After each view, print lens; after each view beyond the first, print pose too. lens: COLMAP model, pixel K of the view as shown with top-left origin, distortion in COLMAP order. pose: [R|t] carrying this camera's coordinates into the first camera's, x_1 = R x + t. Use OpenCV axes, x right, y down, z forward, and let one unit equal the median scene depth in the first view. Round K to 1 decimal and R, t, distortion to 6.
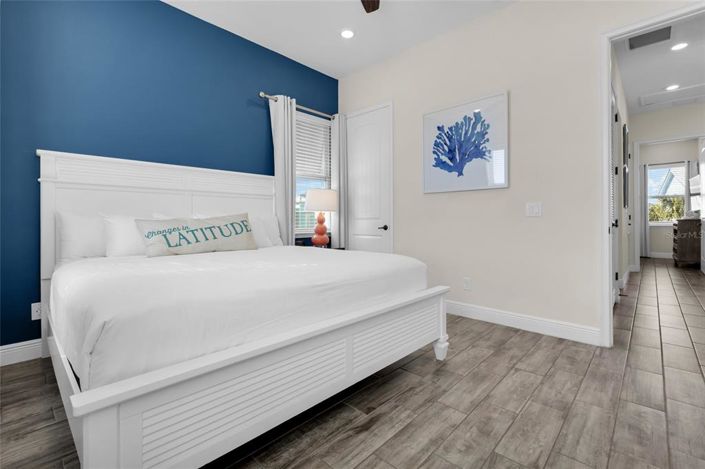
lens RADIAL K [[314.7, 0, 350.4], [0, 314.7, 221.1], [0, 0, 1]] dist [0.003382, 0.000391]
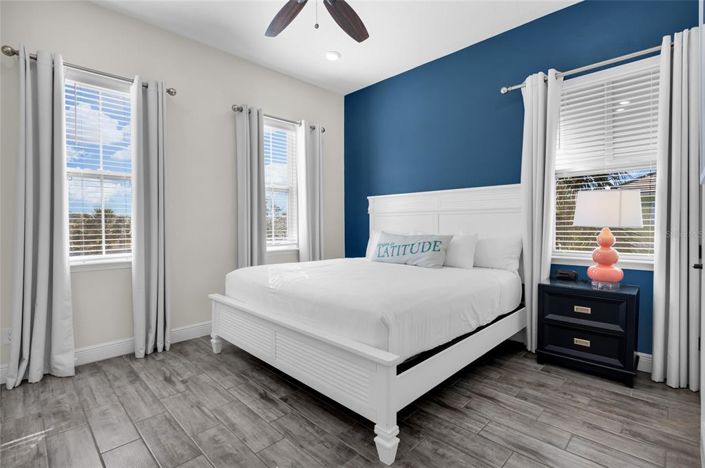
lens RADIAL K [[331.5, 0, 352.5], [0, 331.5, 234.0], [0, 0, 1]] dist [0.000081, -0.000033]
pose [[-0.020926, 0.023875, -0.999496, 1.304322], [0.006259, 0.999698, 0.023749, -0.080484], [0.999761, -0.005759, -0.021070, 1.259812]]
